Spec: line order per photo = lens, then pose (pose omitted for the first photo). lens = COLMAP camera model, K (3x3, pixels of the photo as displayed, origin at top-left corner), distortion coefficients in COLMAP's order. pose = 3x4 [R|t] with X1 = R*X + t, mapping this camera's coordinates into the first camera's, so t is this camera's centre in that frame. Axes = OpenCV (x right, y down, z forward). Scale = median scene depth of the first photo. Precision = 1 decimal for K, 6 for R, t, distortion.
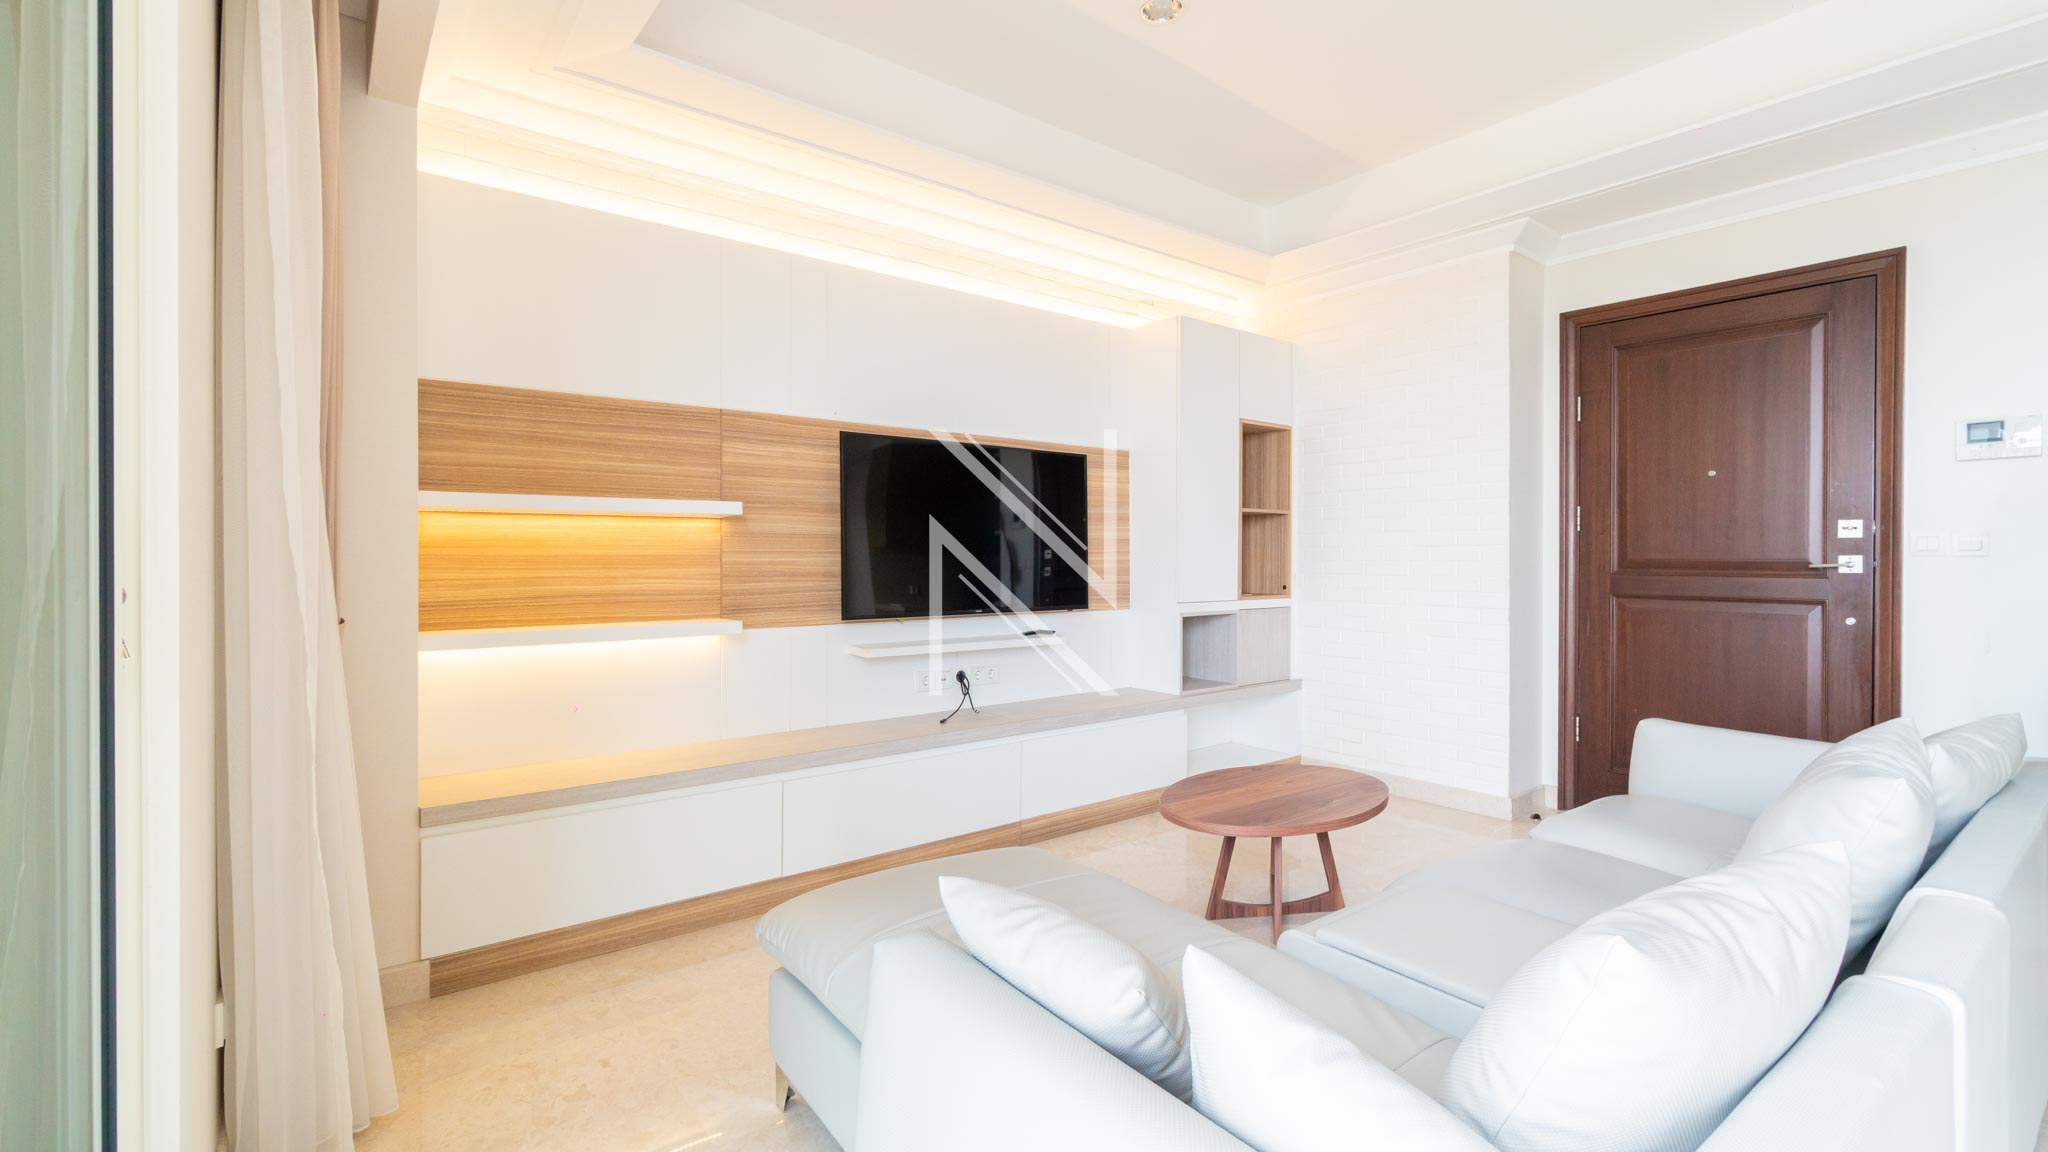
lens RADIAL K [[902.7, 0, 954.2], [0, 902.7, 555.9], [0, 0, 1]] dist [-0.010361, 0.000406]
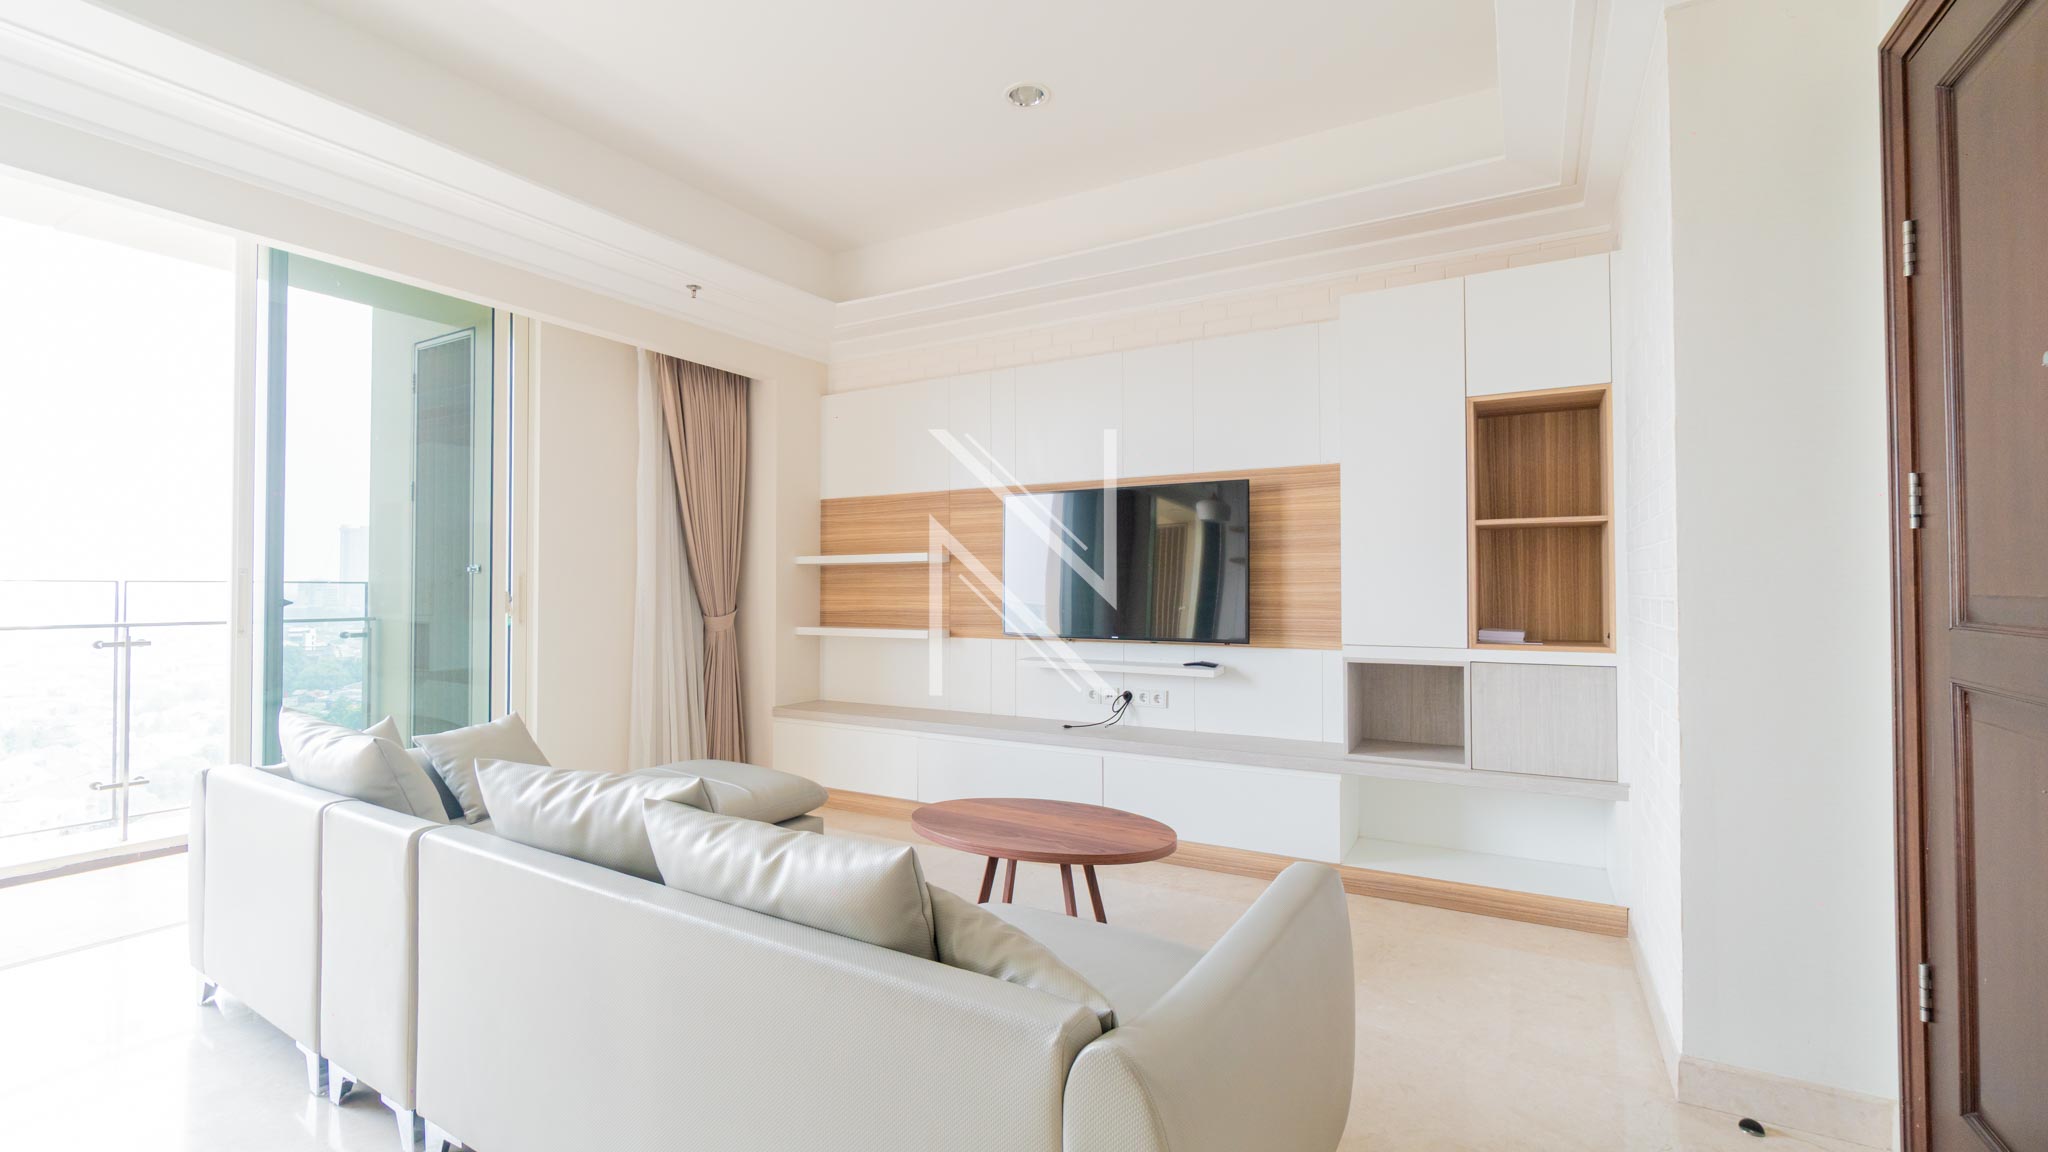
lens RADIAL K [[875.1, 0, 1016.3], [0, 875.1, 569.8], [0, 0, 1]] dist [-0.005065, 0.000295]
pose [[0.383442, -0.021242, -0.923321, 1.083791], [-0.001354, 0.999721, -0.023561, 0.004126], [0.923564, 0.010285, 0.383307, 0.516629]]
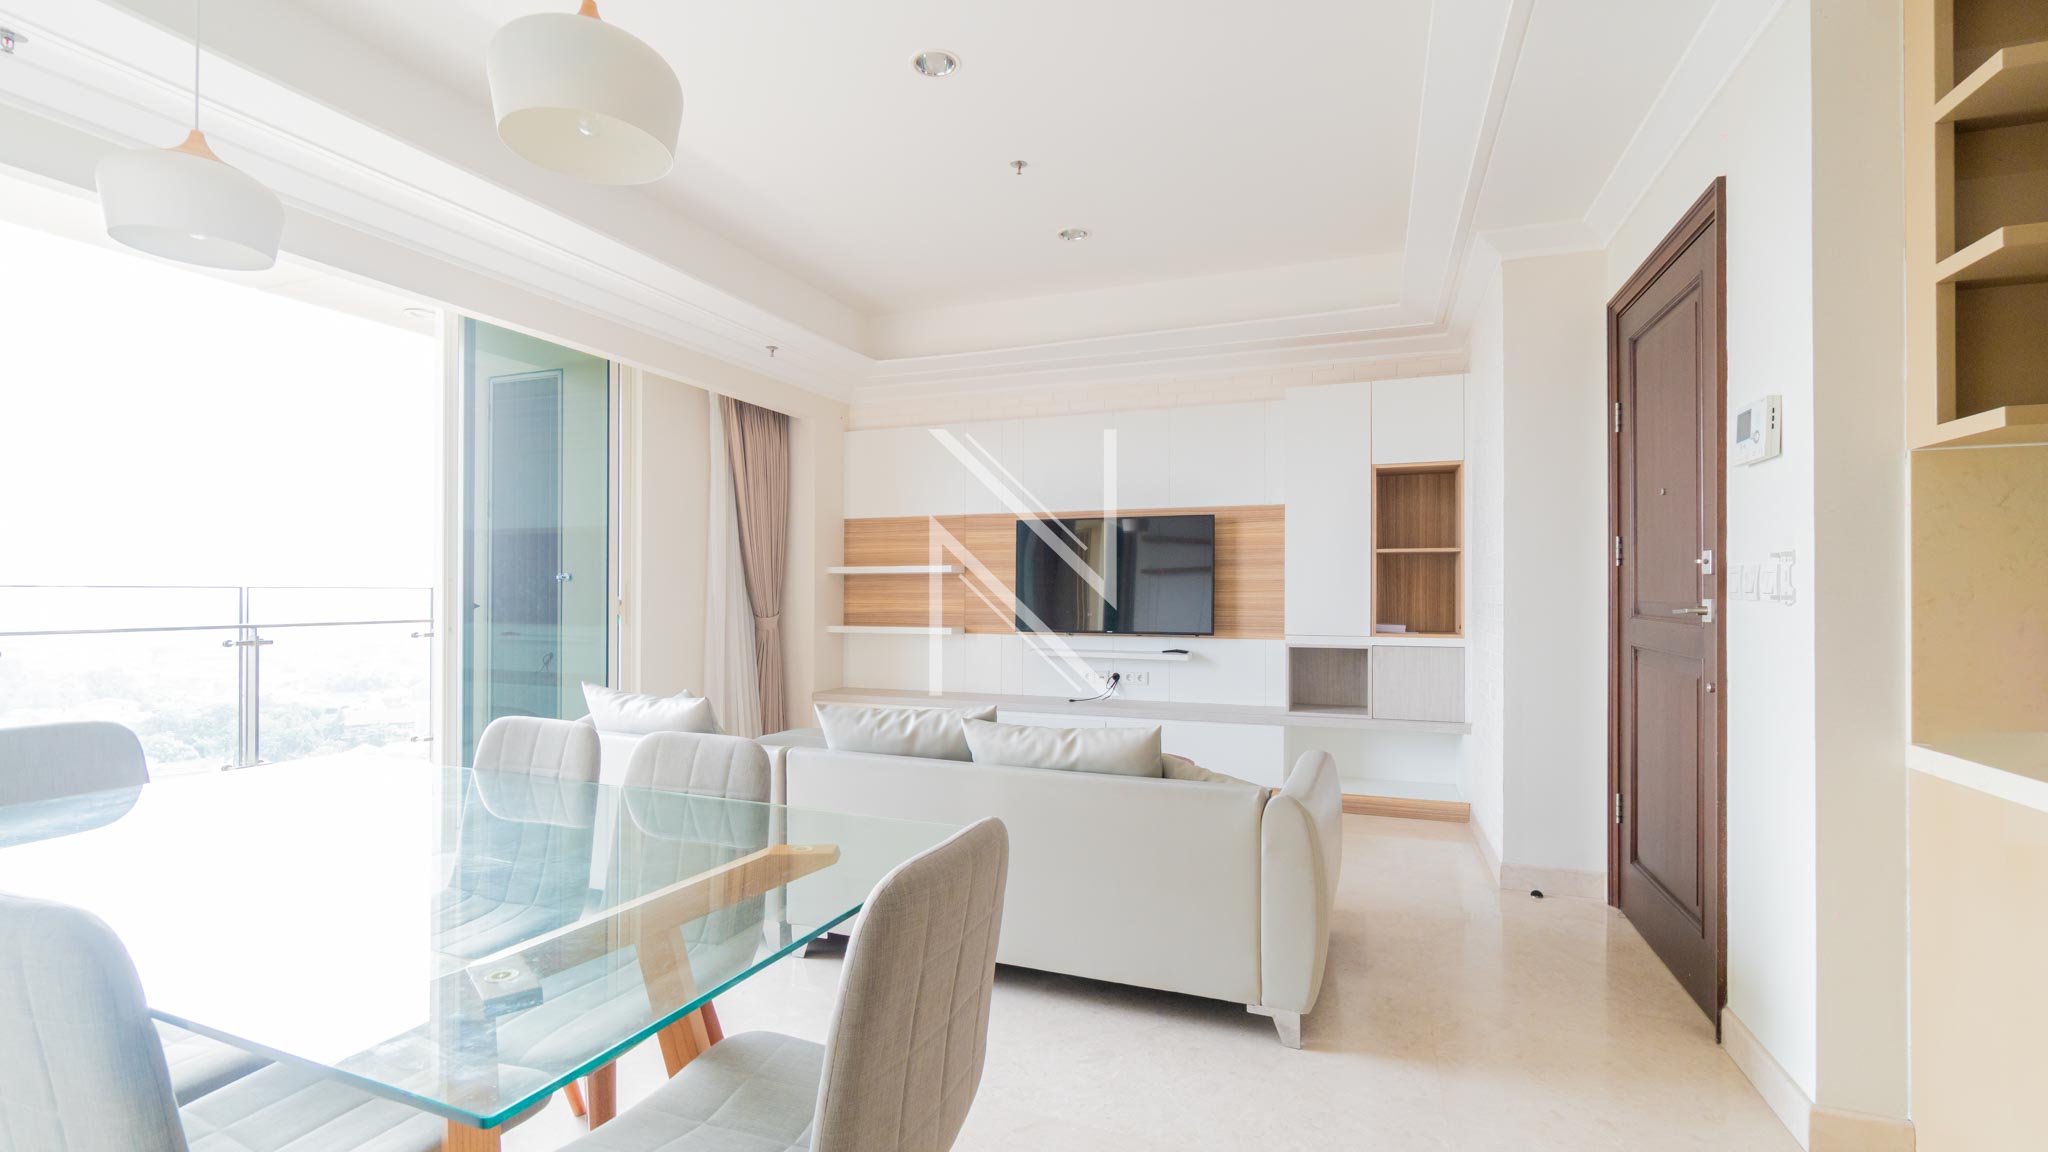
lens RADIAL K [[889.0, 0, 1012.6], [0, 889.0, 587.5], [0, 0, 1]] dist [-0.001674, -0.000032]
pose [[0.517991, -0.004776, -0.855373, 1.302390], [-0.002575, 0.999971, -0.007142, 0.000339], [0.855382, 0.005902, 0.517964, 0.126841]]
